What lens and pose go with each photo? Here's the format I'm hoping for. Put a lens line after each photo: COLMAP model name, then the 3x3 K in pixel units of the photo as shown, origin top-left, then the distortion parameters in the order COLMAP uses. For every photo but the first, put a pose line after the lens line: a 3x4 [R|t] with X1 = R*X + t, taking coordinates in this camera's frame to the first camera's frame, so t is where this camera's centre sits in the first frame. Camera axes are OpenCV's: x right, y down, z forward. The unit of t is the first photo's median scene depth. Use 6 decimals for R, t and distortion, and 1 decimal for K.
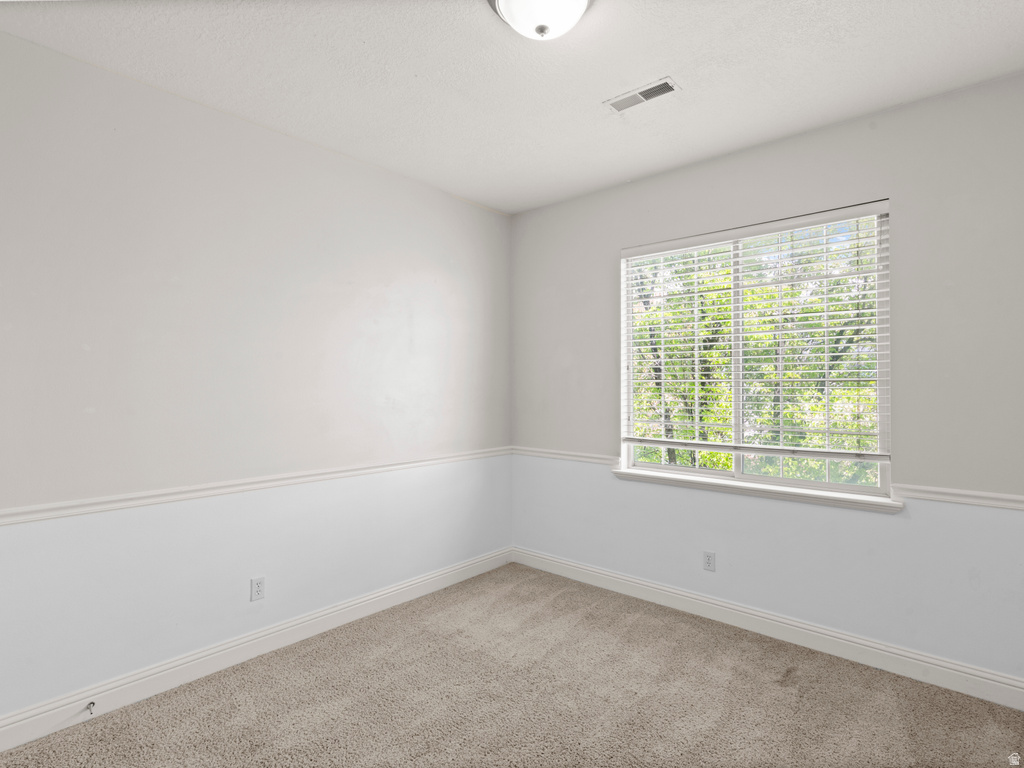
lens RADIAL K [[553.7, 0, 512.0], [0, 553.7, 384.0], [0, 0, 1]] dist [0.000749, 0.000882]
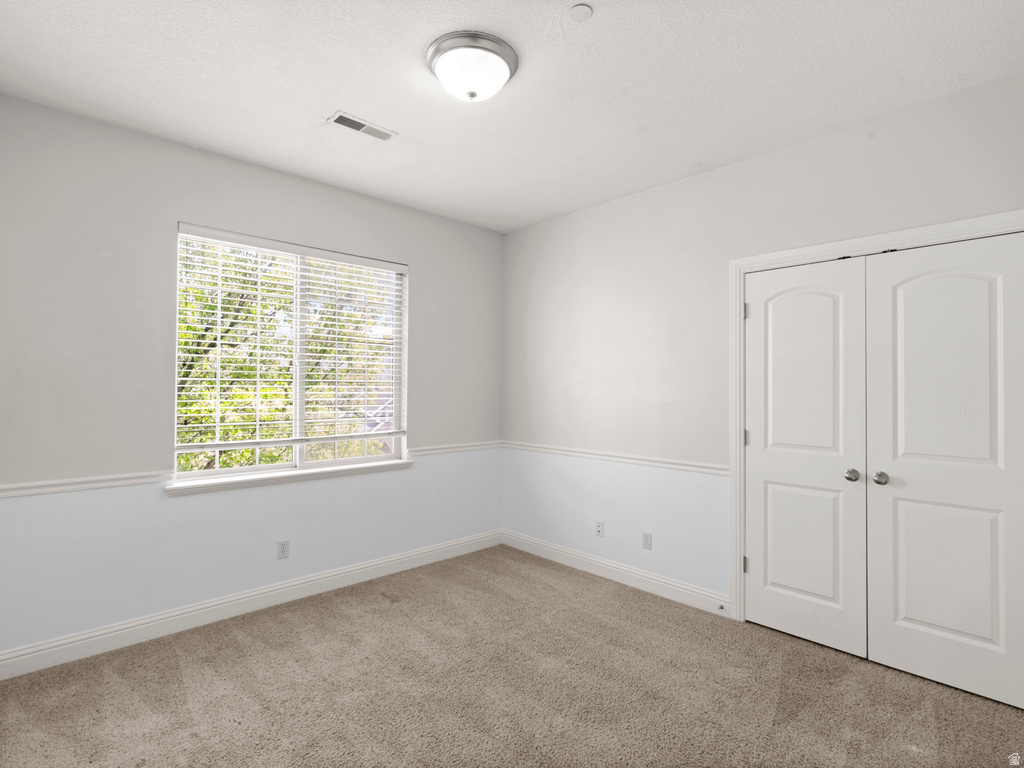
lens RADIAL K [[529.0, 0, 543.2], [0, 529.0, 382.9], [0, 0, 1]] dist [-0.000379, 0.001303]
pose [[0.037094, 0.008999, 0.999271, -0.706973], [-0.006090, 0.999943, -0.008779, 0.004917], [-0.999293, -0.005760, 0.037147, 0.505915]]
